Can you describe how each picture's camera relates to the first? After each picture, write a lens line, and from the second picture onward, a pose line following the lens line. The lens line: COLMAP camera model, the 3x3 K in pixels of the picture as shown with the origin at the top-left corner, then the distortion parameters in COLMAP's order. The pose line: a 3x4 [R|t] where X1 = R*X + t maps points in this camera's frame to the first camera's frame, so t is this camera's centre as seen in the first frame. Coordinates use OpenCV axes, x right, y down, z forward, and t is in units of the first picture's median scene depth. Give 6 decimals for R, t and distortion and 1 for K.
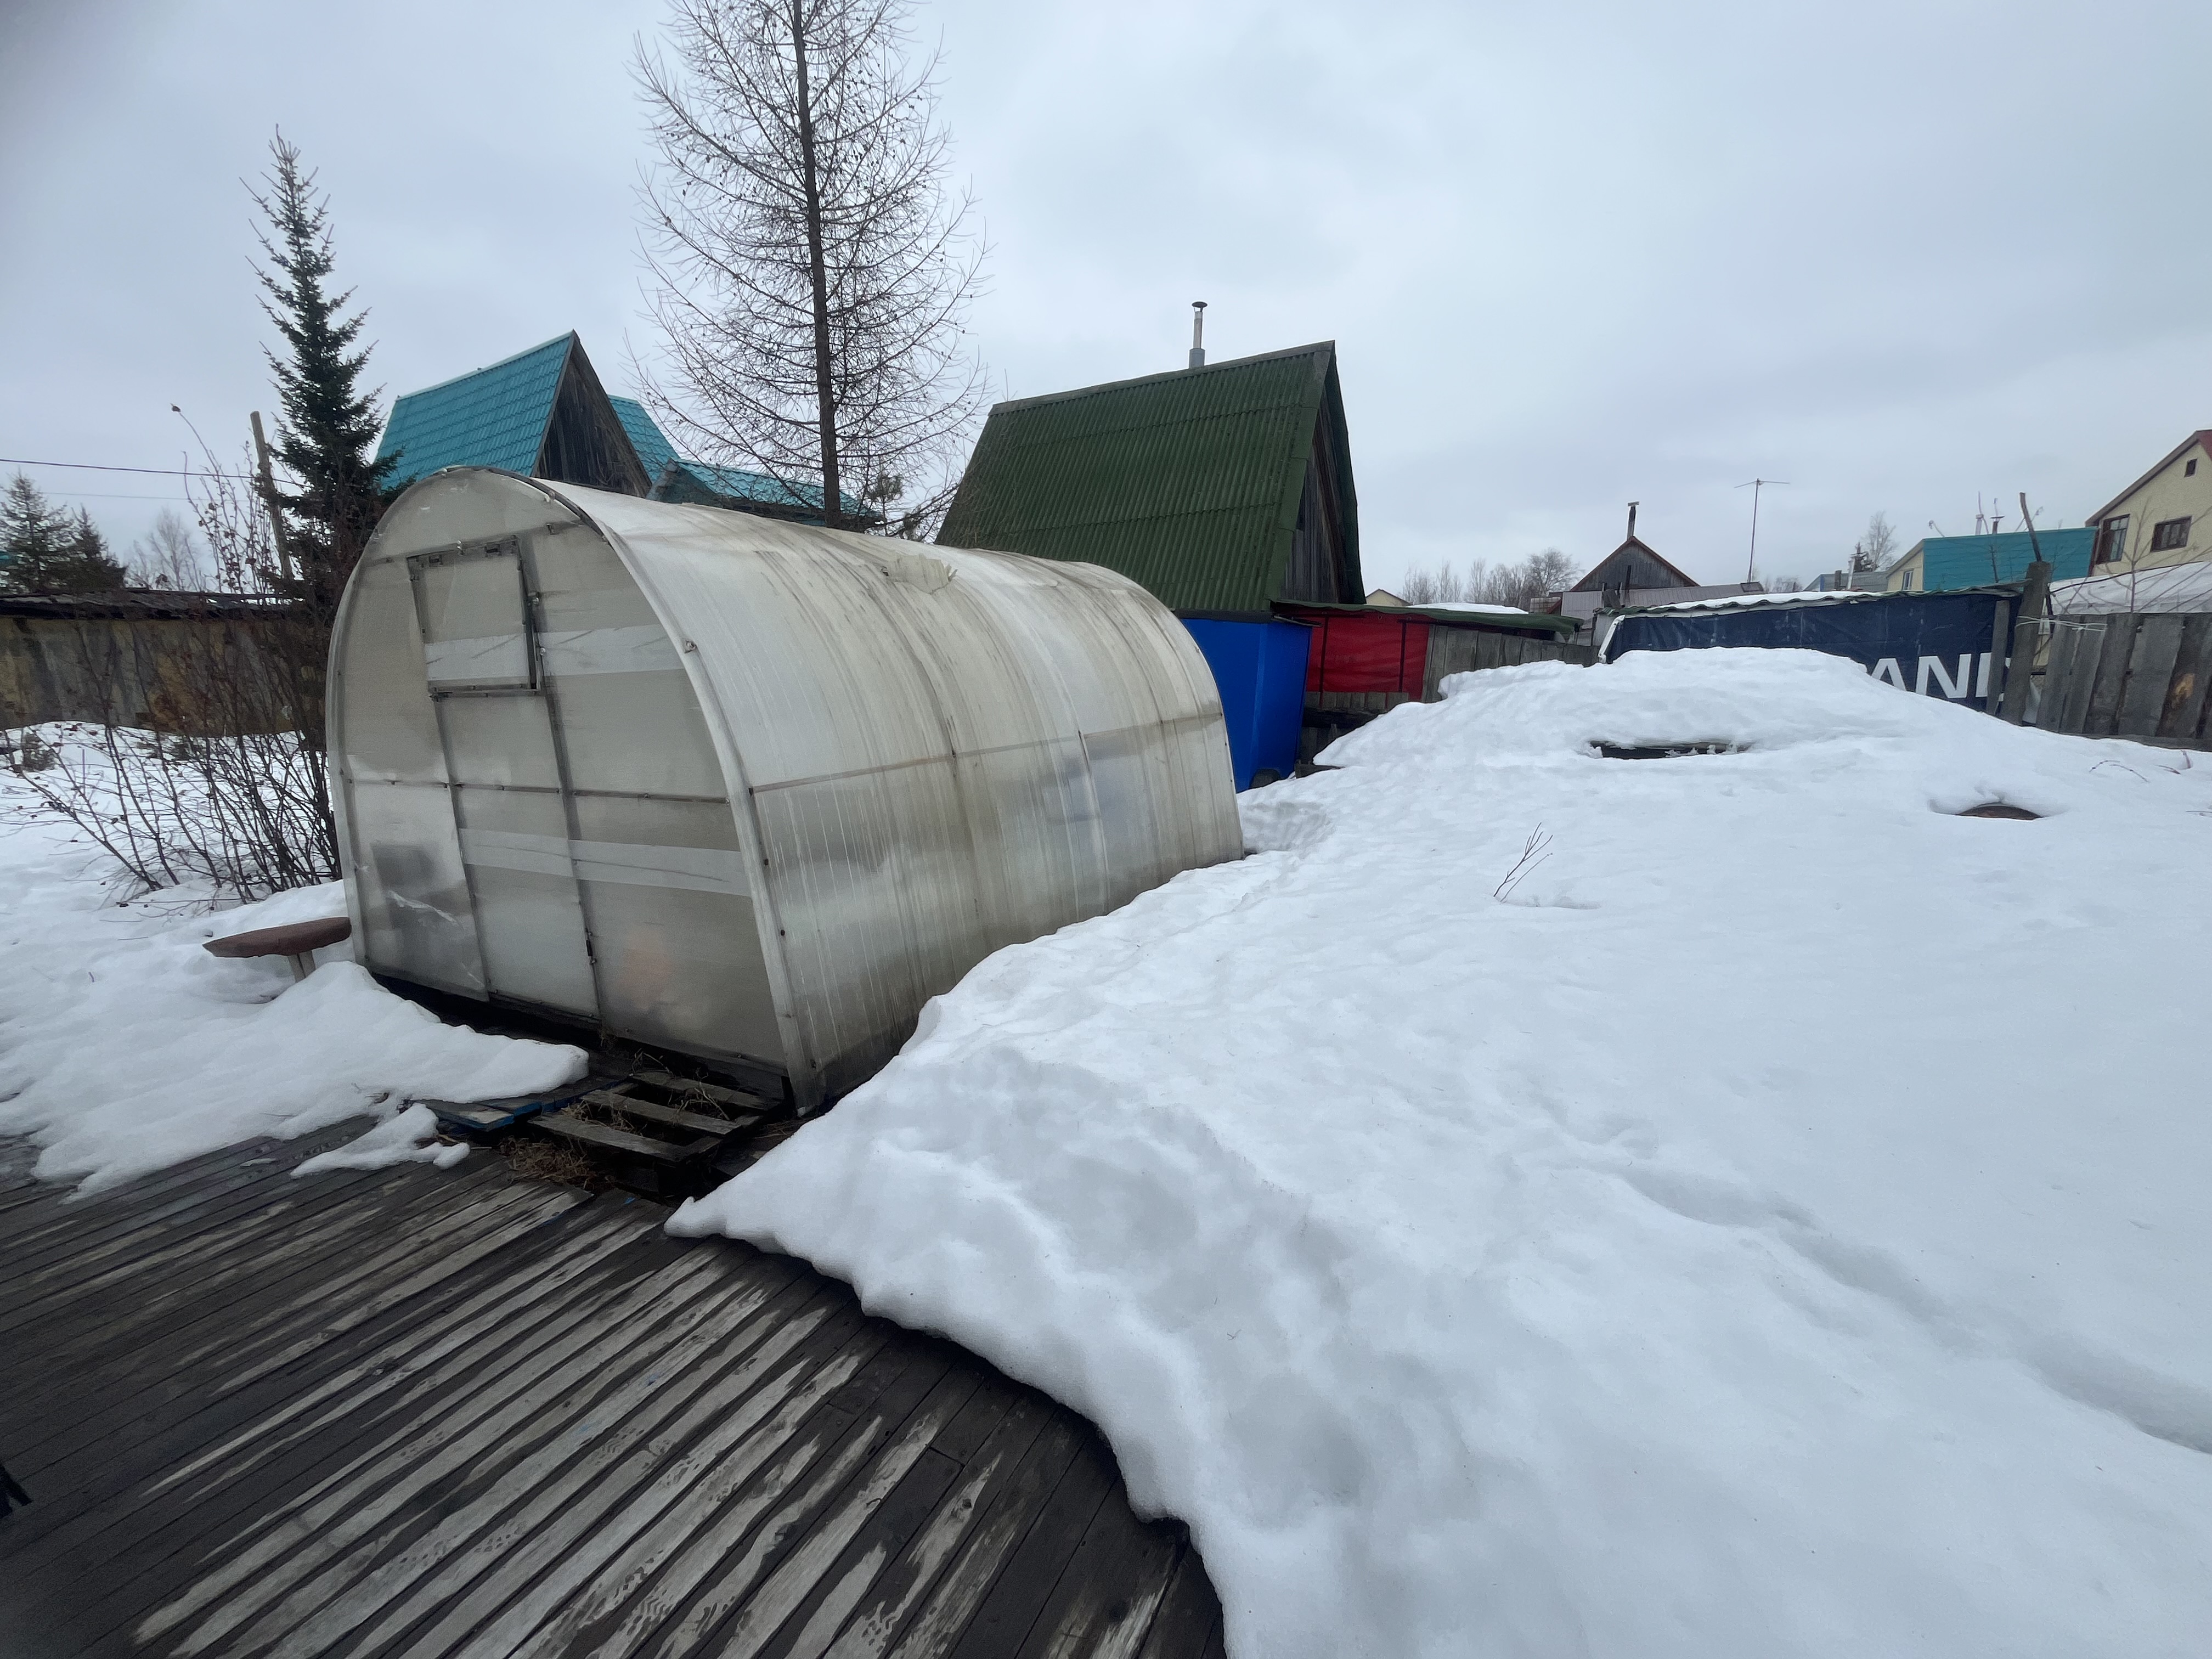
lens RADIAL K [[904.1, 0, 1104.2], [0, 904.1, 837.0], [0, 0, 1]] dist [-0.001643, -0.000177]
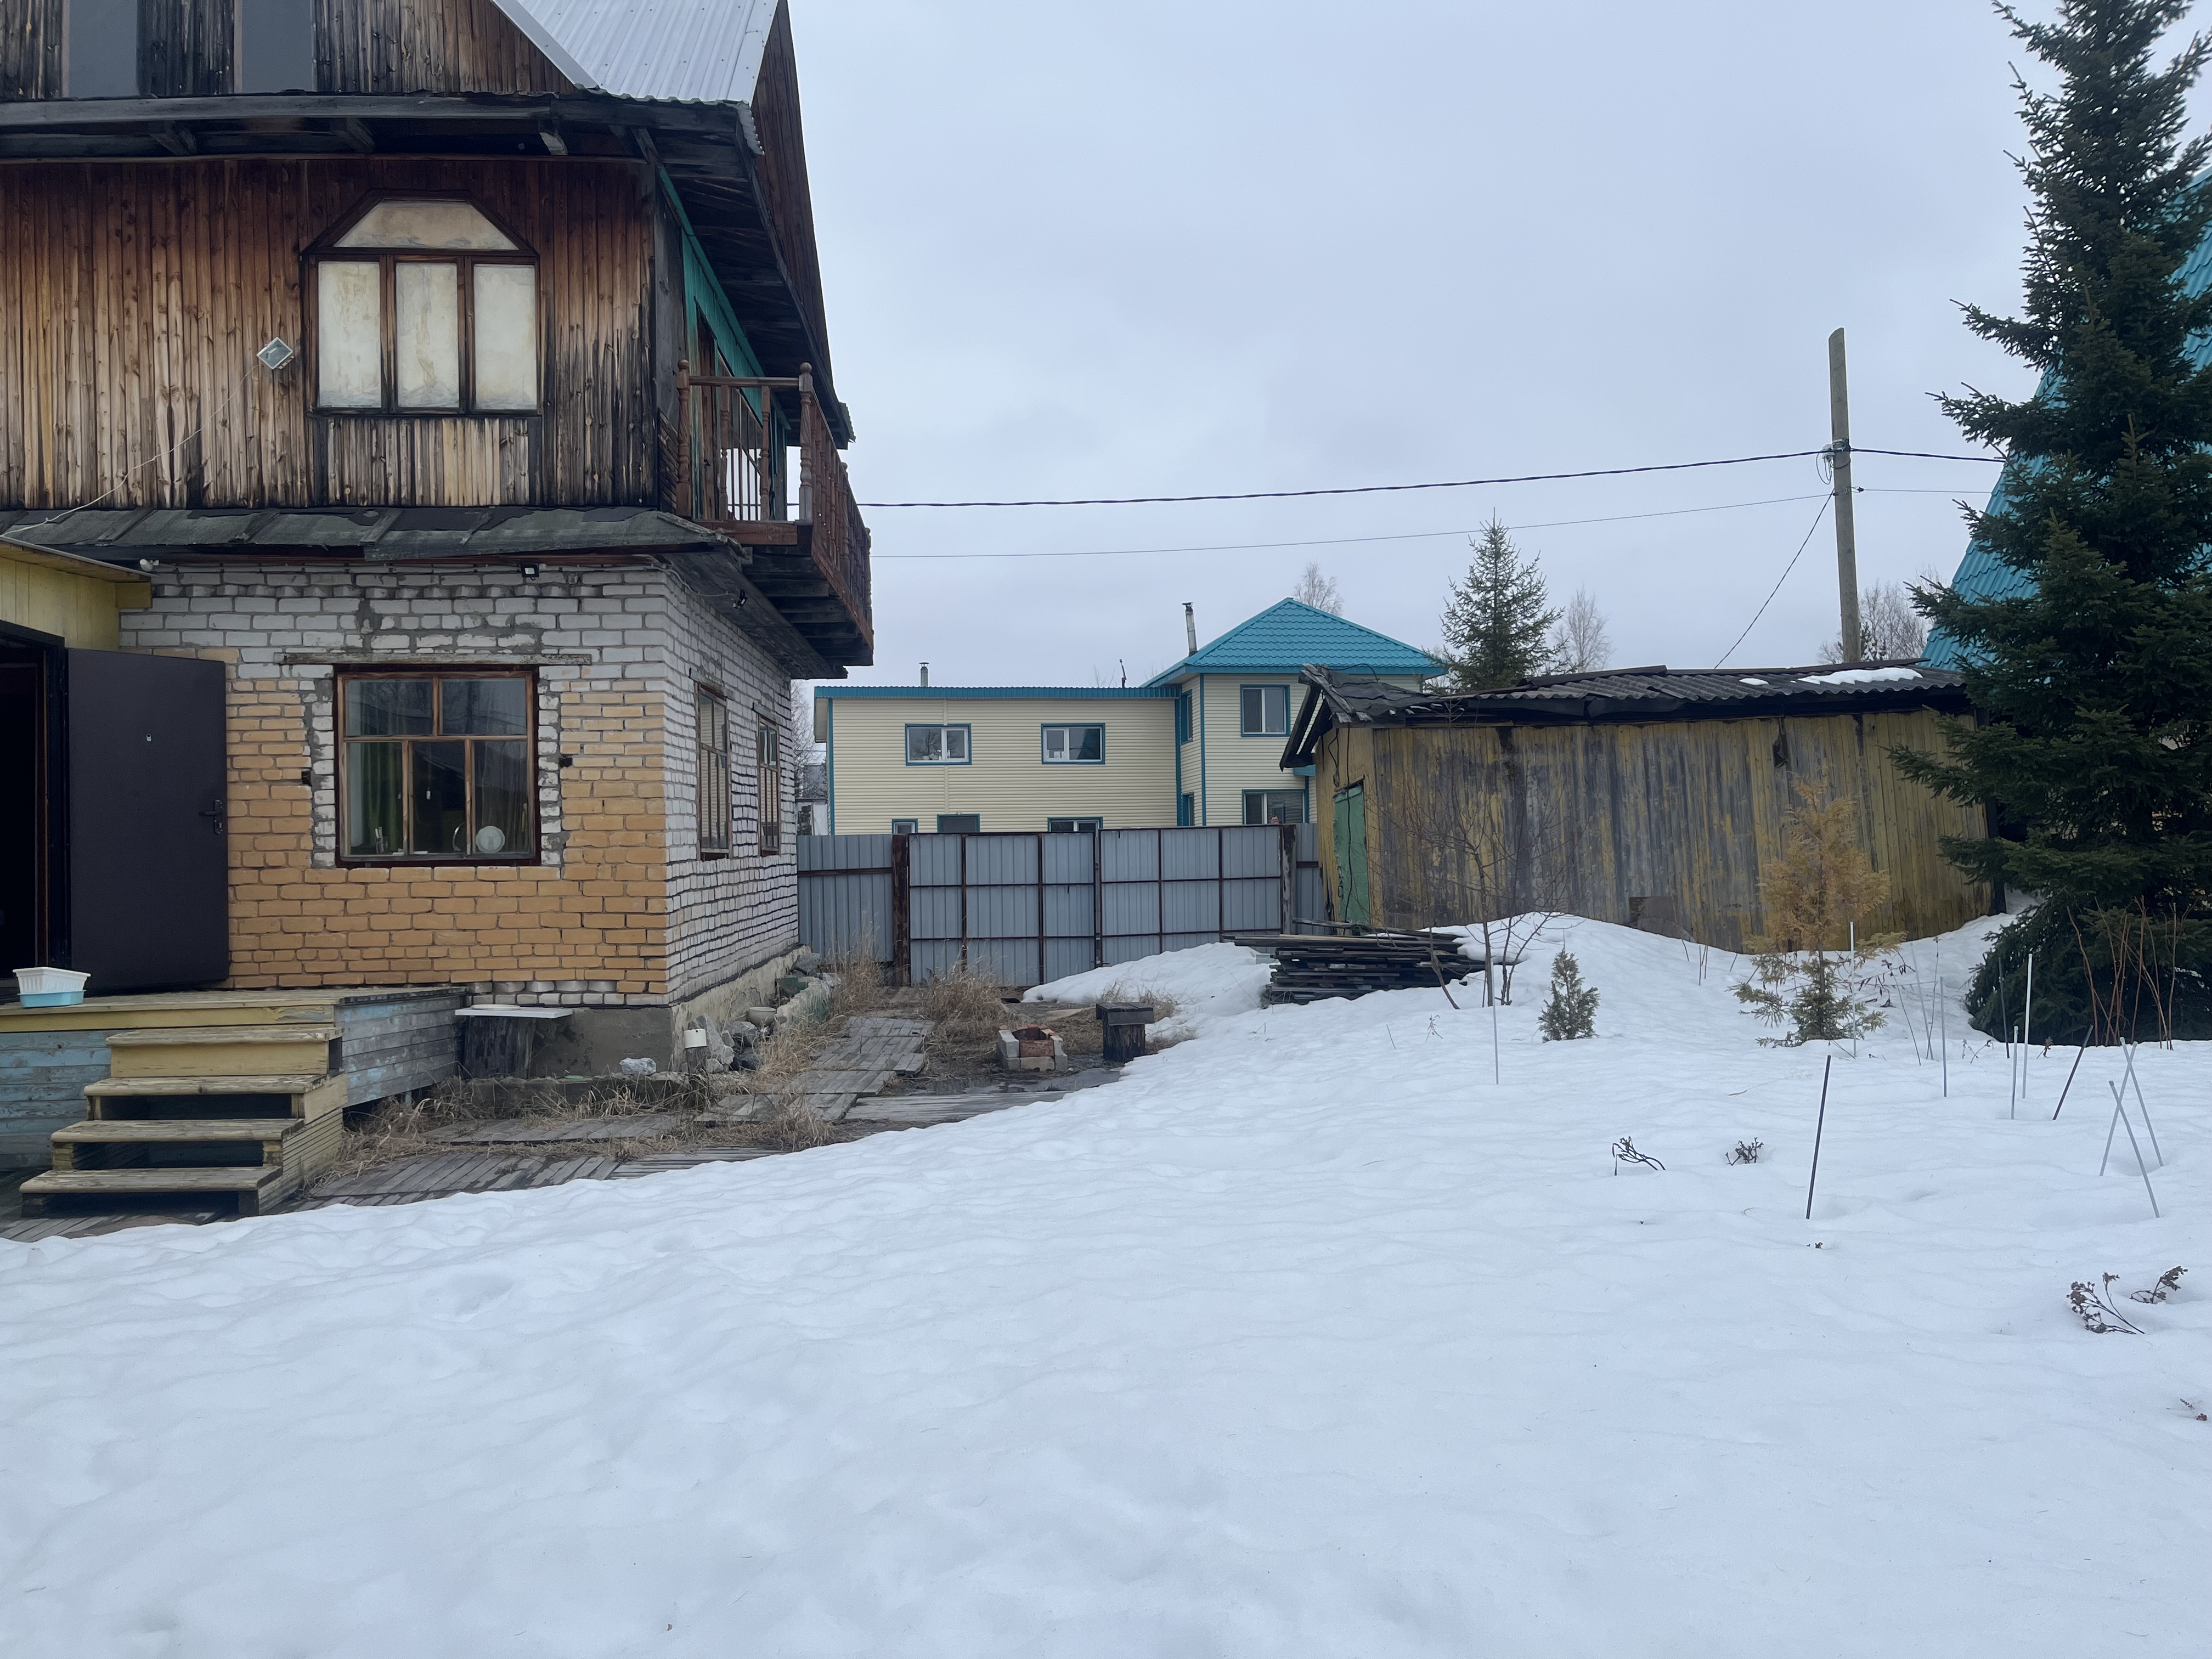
lens RADIAL K [[1679.9, 0, 1105.8], [0, 1679.9, 842.2], [0, 0, 1]] dist [0.047845, -0.062453]
pose [[0.511003, 0.006294, -0.859556, -0.416492], [-0.150335, 0.985215, -0.082160, -0.046588], [0.846330, 0.171206, 0.504395, 0.263799]]
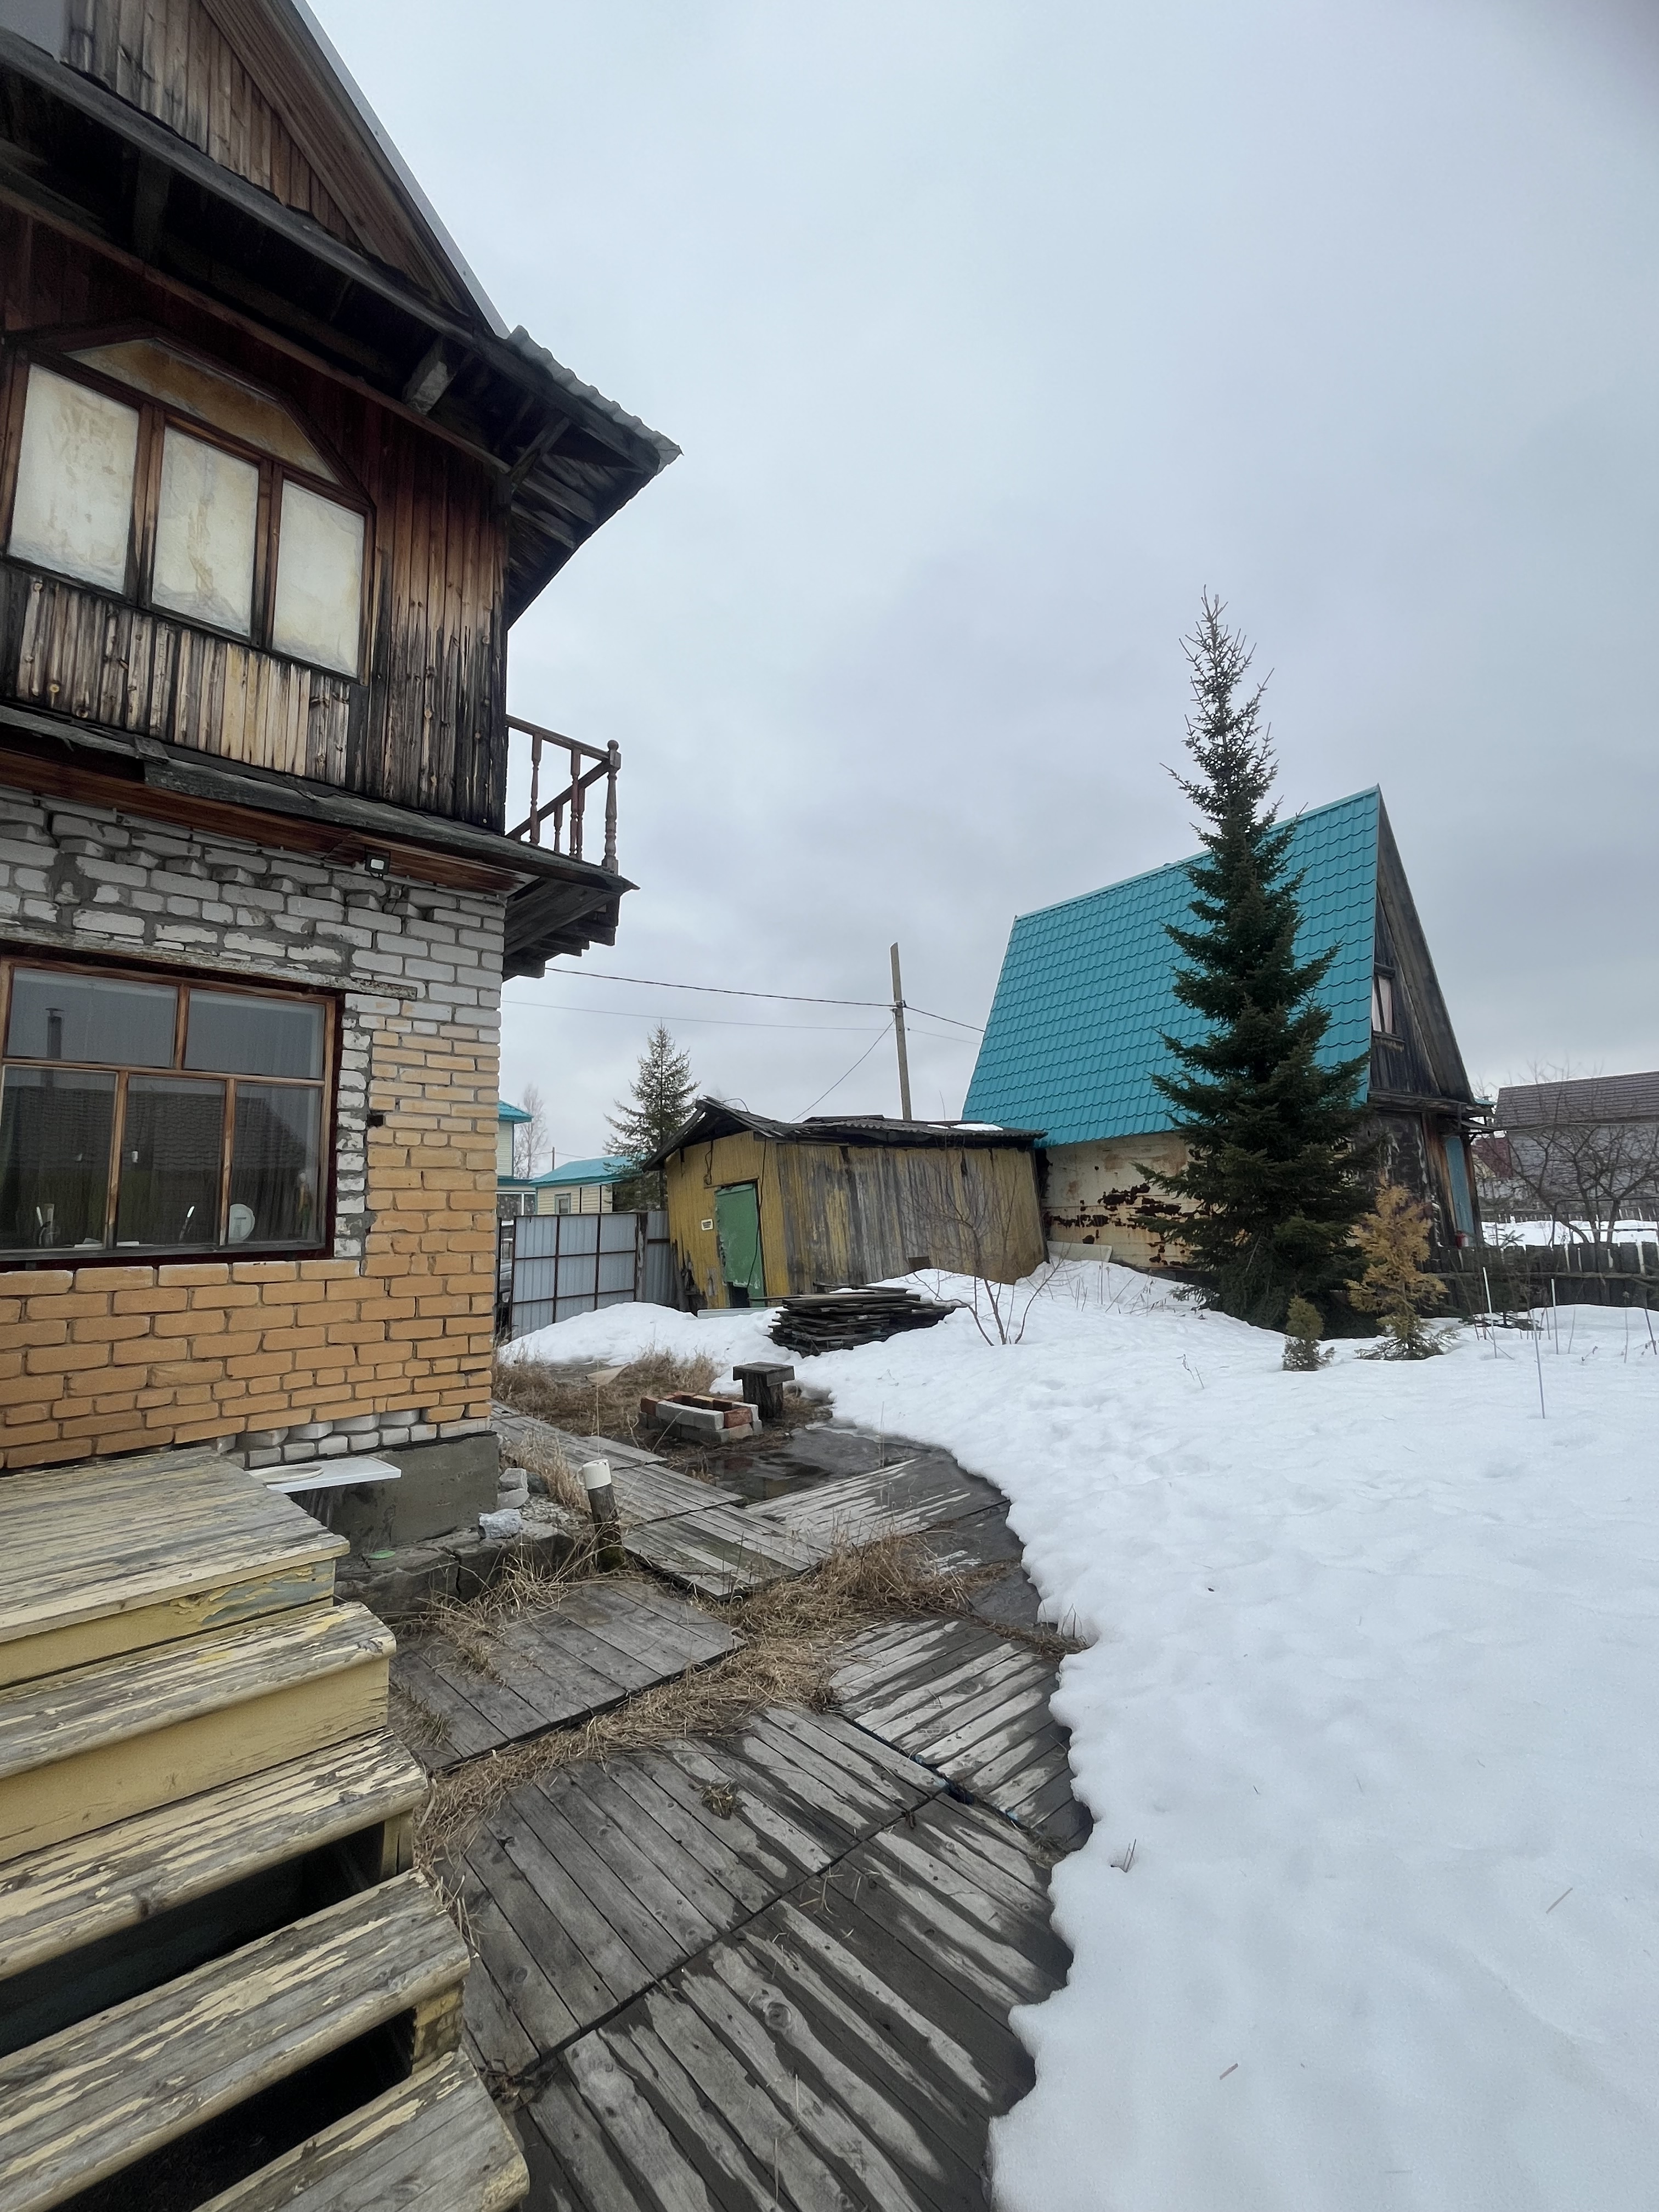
lens RADIAL K [[905.2, 0, 829.5], [0, 905.2, 1106.0], [0, 0, 1]] dist [-0.004804, -0.000407]
pose [[0.934104, -0.049822, -0.353506, -0.898808], [-0.056444, 0.957148, -0.284045, -0.034268], [0.352510, 0.285281, 0.891264, 0.215866]]
